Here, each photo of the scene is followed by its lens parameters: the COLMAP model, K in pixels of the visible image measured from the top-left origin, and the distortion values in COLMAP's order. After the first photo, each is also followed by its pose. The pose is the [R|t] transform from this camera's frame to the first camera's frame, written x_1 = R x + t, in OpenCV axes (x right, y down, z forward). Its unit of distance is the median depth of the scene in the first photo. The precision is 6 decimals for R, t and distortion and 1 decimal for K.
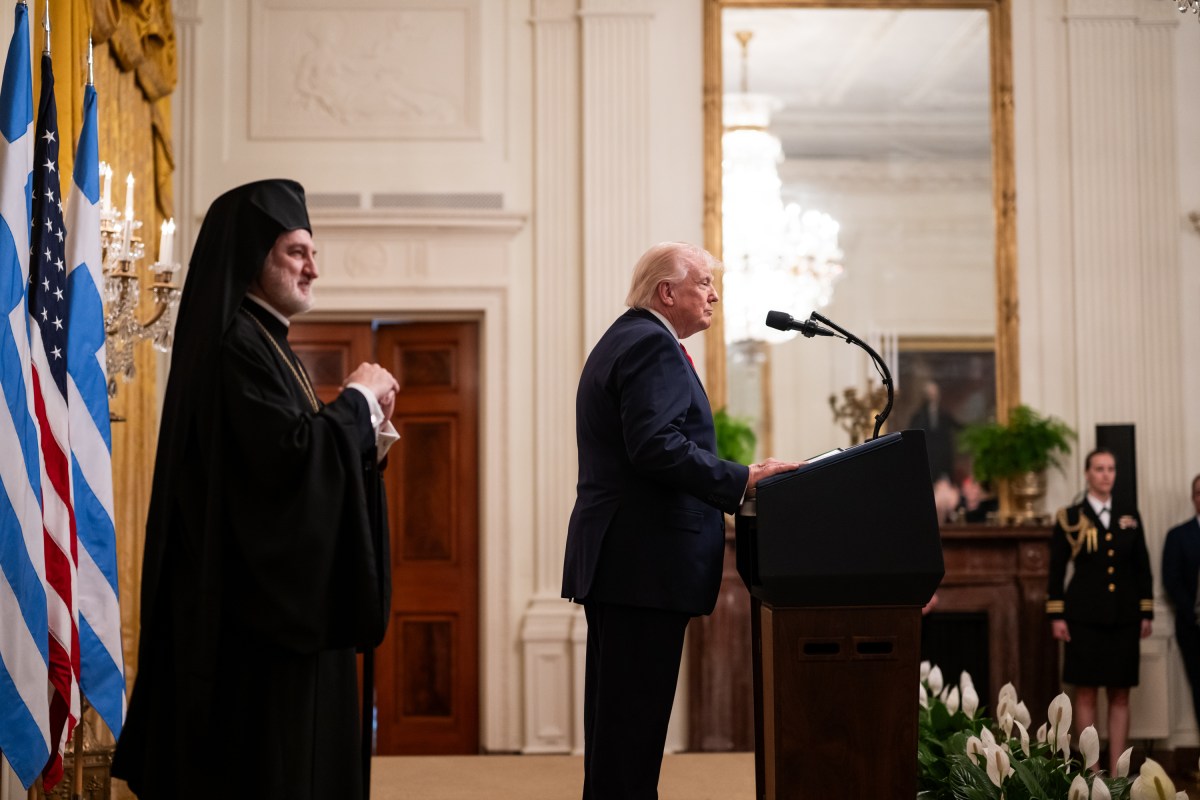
lens RADIAL K [[1708.2, 0, 600.0], [0, 1708.2, 400.0], [0, 0, 1]] dist [-0.011169, 0.054524]
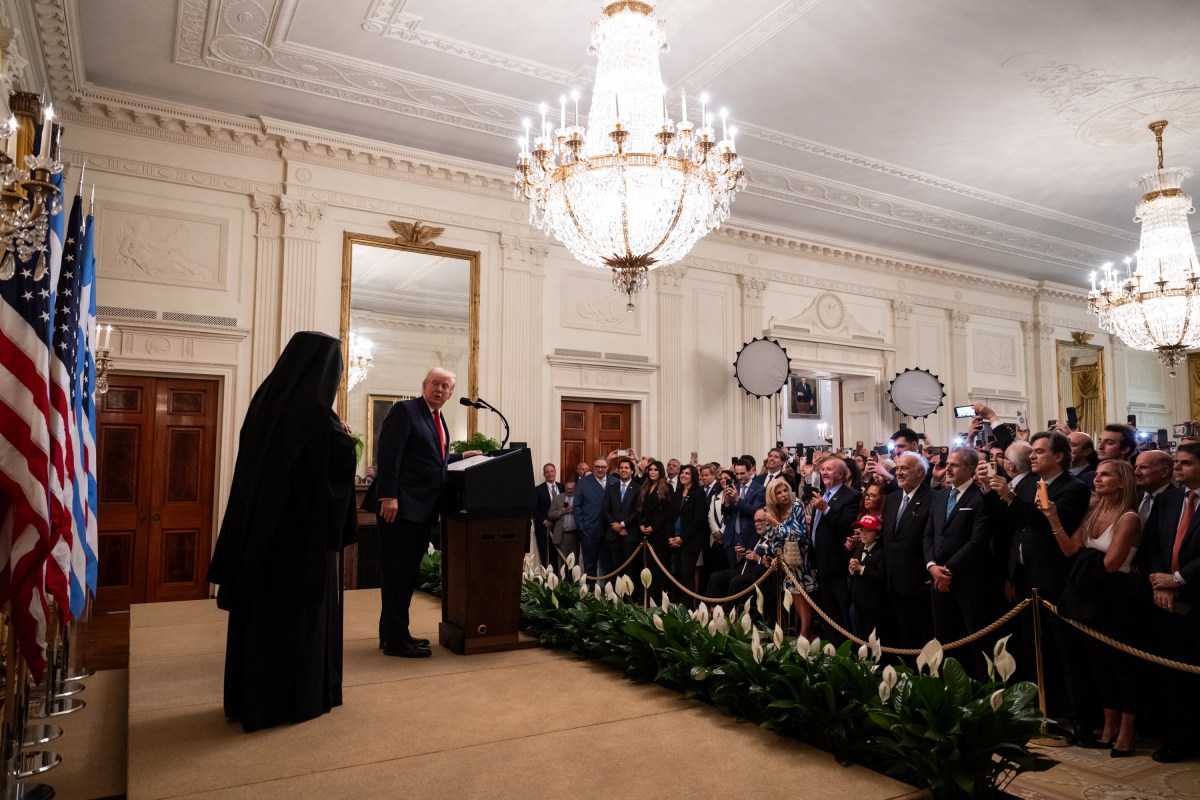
lens RADIAL K [[808.4, 0, 600.0], [0, 808.4, 400.0], [0, 0, 1]] dist [-0.001190, 0.000673]
pose [[0.881928, 0.053574, 0.468330, -0.132317], [-0.040036, 0.998444, -0.038823, -0.005645], [-0.469681, 0.015489, 0.882700, -0.047004]]
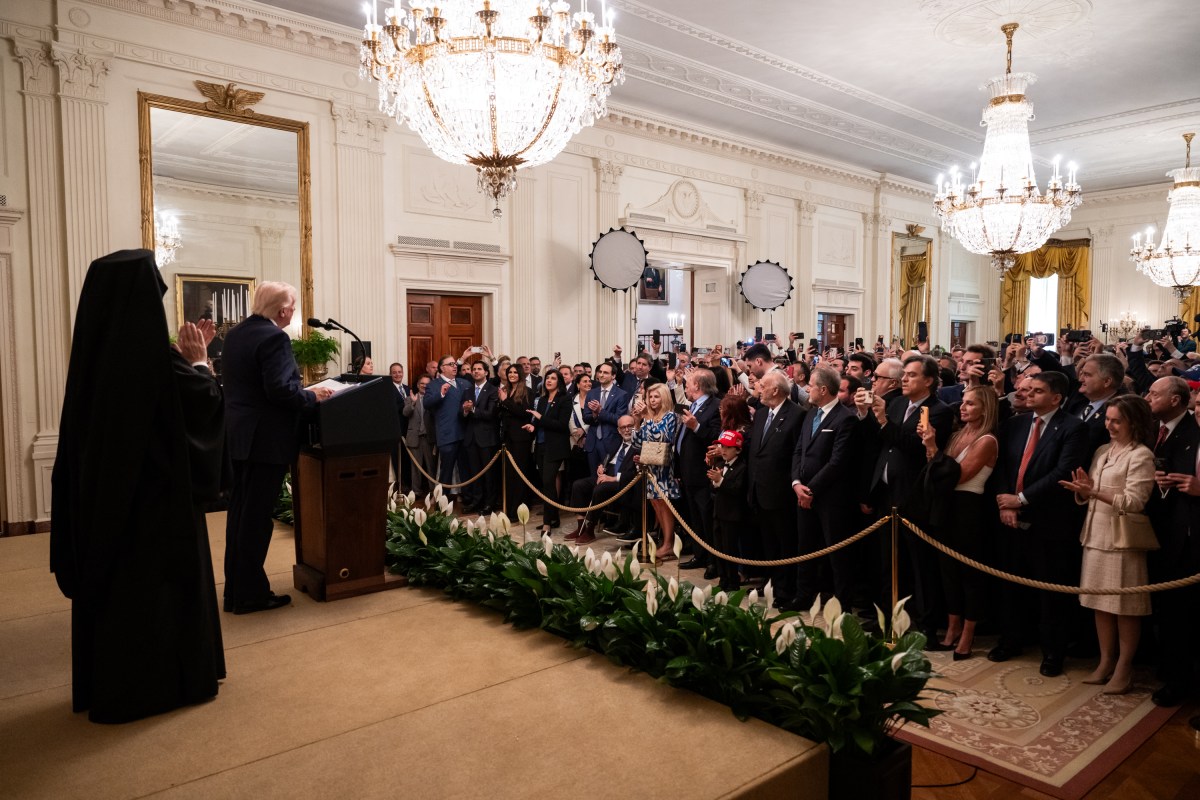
lens RADIAL K [[825.5, 0, 600.0], [0, 825.5, 400.0], [0, 0, 1]] dist [-0.001916, 0.002211]
pose [[0.772850, -0.032919, 0.633734, -0.137729], [-0.044562, 0.993373, 0.105944, -0.037629], [-0.633022, -0.110119, 0.766262, -0.008704]]
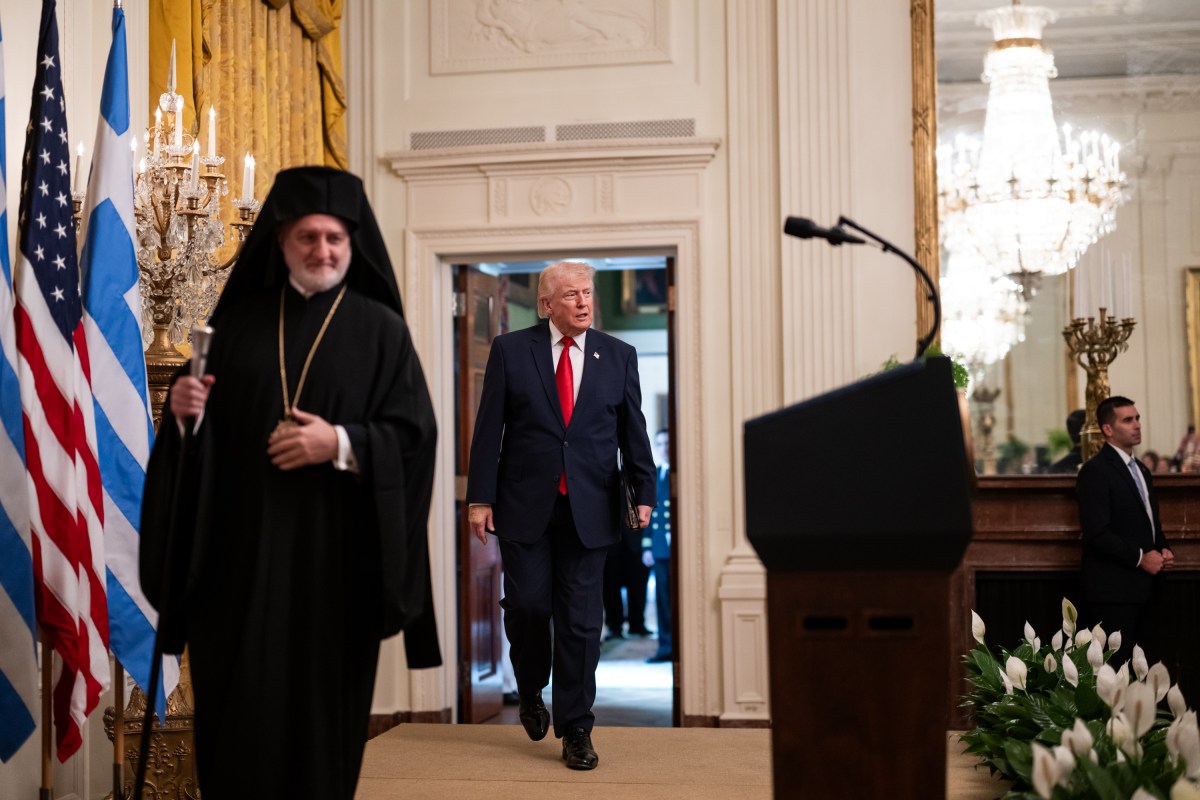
lens RADIAL K [[1708.2, 0, 600.0], [0, 1708.2, 400.0], [0, 0, 1]] dist [-0.011169, 0.054524]
pose [[0.978117, -0.015427, -0.207485, 0.091892], [0.021395, 0.999418, 0.026551, 0.006578], [0.206954, -0.030409, 0.977878, 0.084045]]
